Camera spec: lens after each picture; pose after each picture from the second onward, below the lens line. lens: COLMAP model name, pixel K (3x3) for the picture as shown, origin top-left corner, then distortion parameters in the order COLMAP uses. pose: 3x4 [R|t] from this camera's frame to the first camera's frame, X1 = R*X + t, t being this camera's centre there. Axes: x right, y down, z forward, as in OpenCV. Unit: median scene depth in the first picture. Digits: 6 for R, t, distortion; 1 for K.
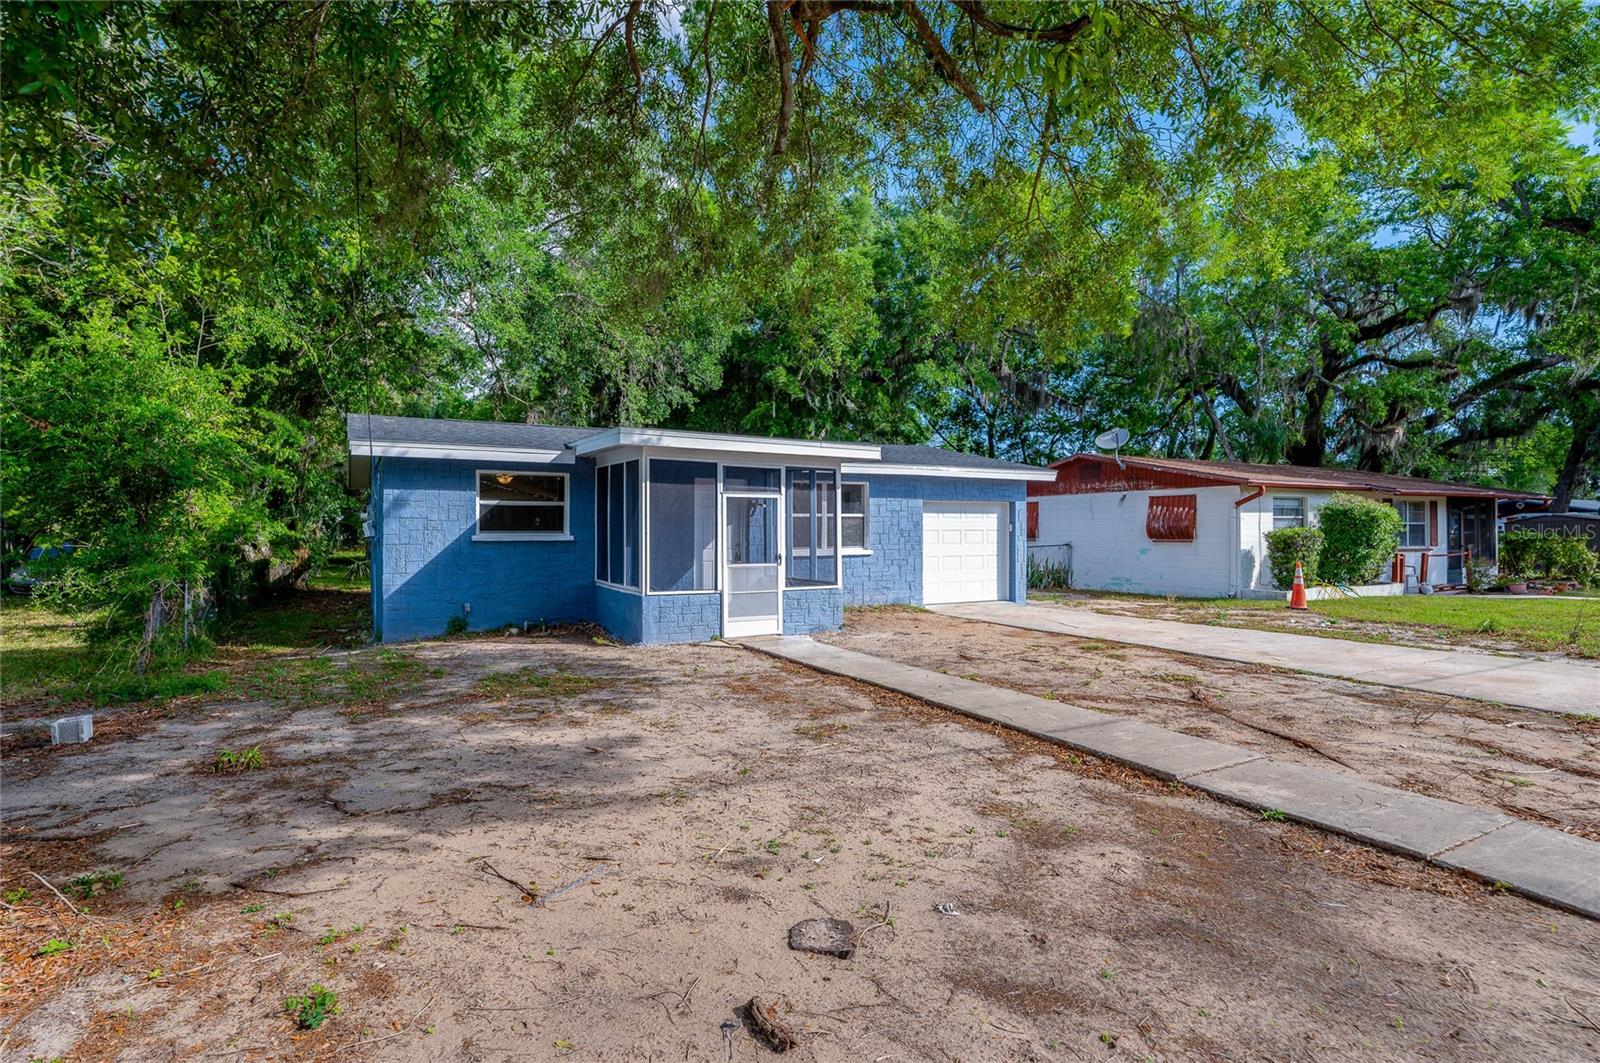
lens RADIAL K [[814.4, 0, 799.1], [0, 814.4, 532.7], [0, 0, 1]] dist [0.002465, 0.001043]
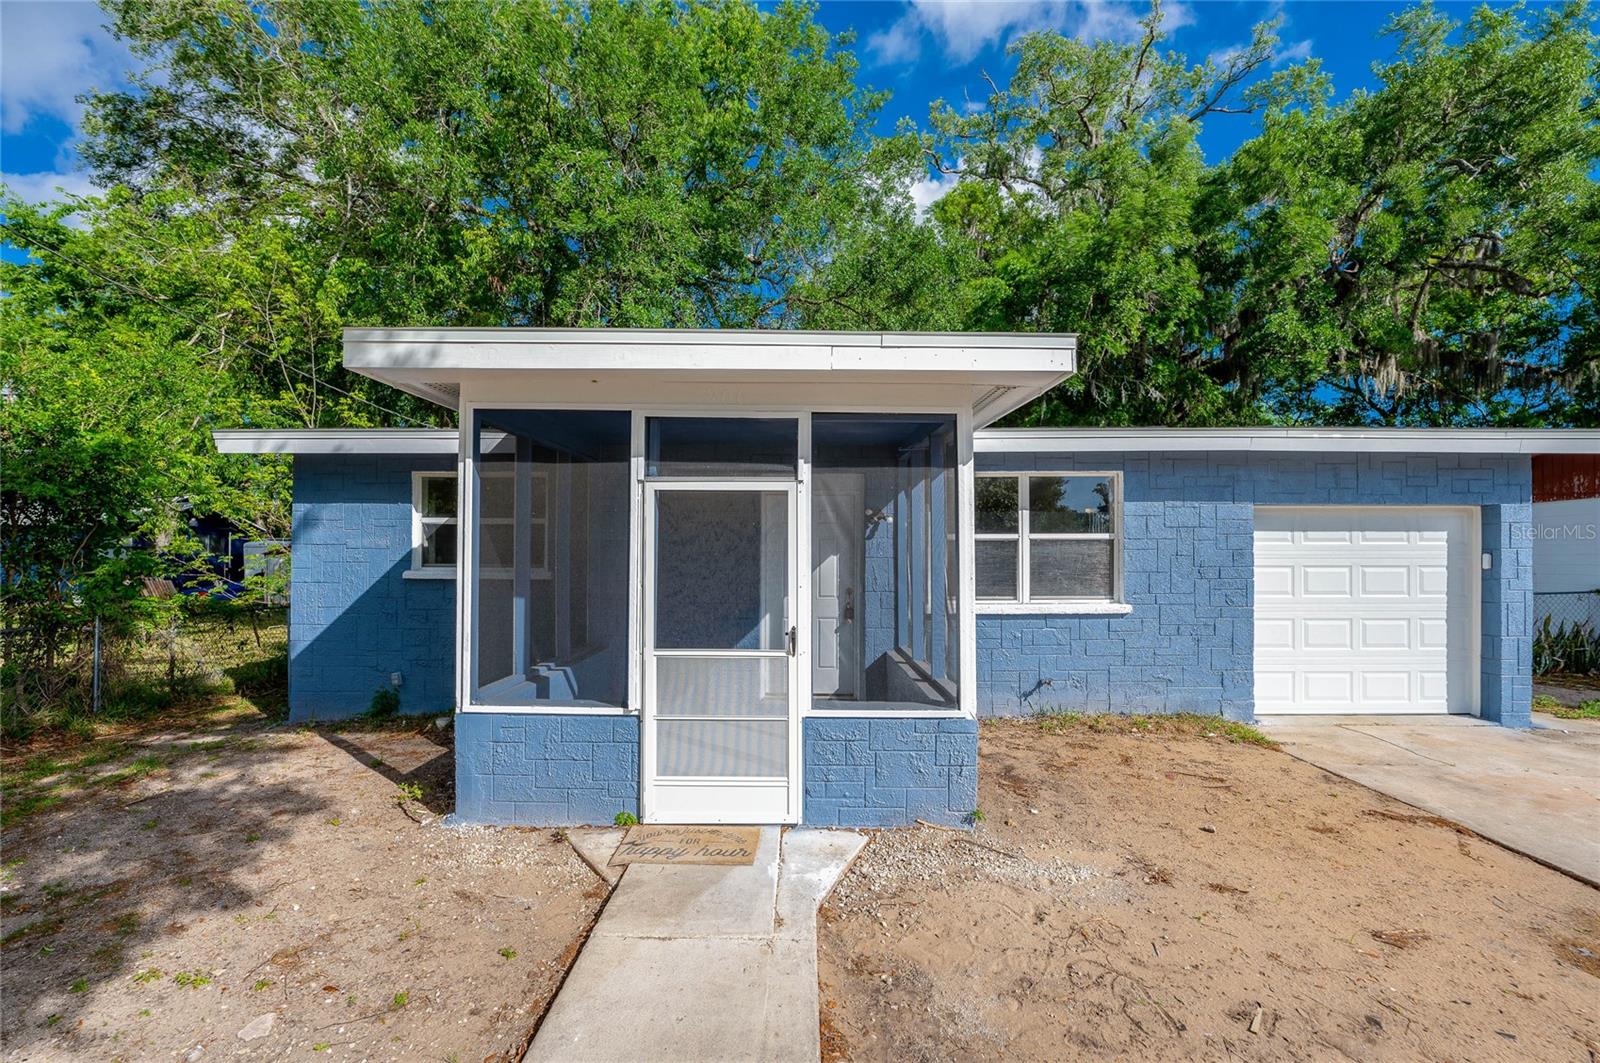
lens RADIAL K [[641.8, 0, 786.2], [0, 641.8, 553.5], [0, 0, 1]] dist [-0.017111, 0.000638]
pose [[0.868003, 0.001587, -0.496557, 0.126824], [-0.005260, 0.999968, -0.006000, -0.008600], [0.496532, 0.007820, 0.867983, 0.685473]]
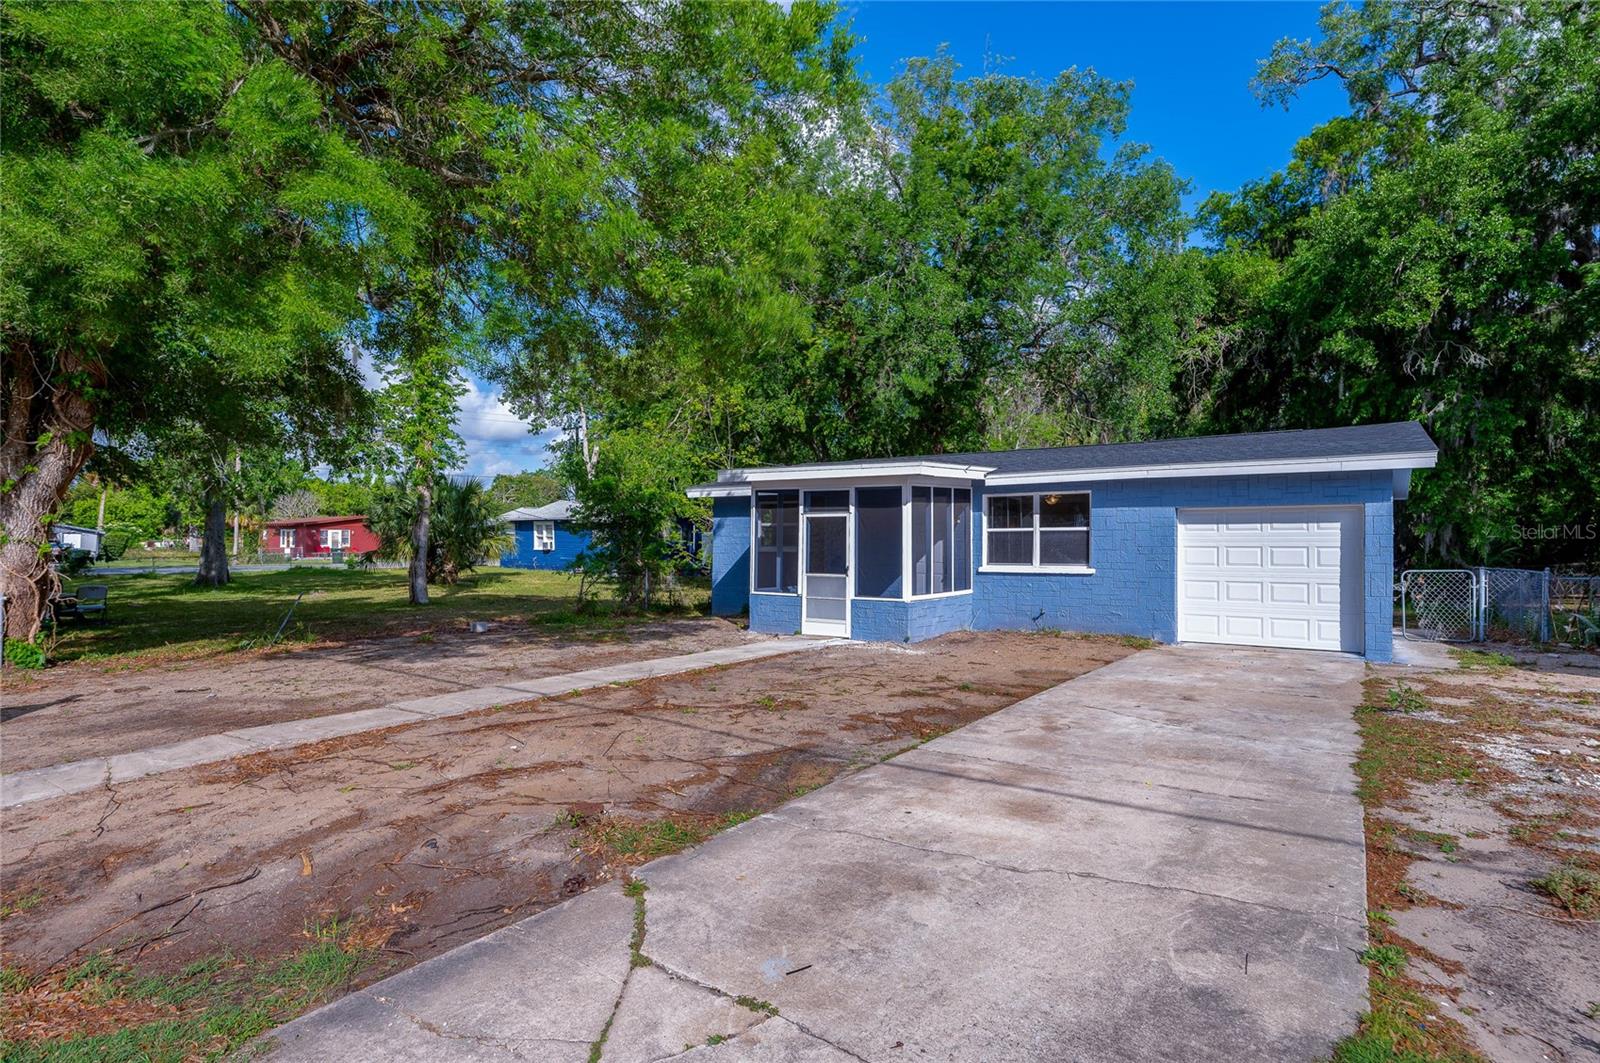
lens RADIAL K [[828.6, 0, 799.6], [0, 828.6, 529.7], [0, 0, 1]] dist [0.003516, 0.000288]
pose [[0.439122, -0.011534, -0.898354, 0.929037], [-0.005173, 0.999869, -0.015366, -0.006271], [0.898413, 0.011395, 0.439004, 0.418018]]
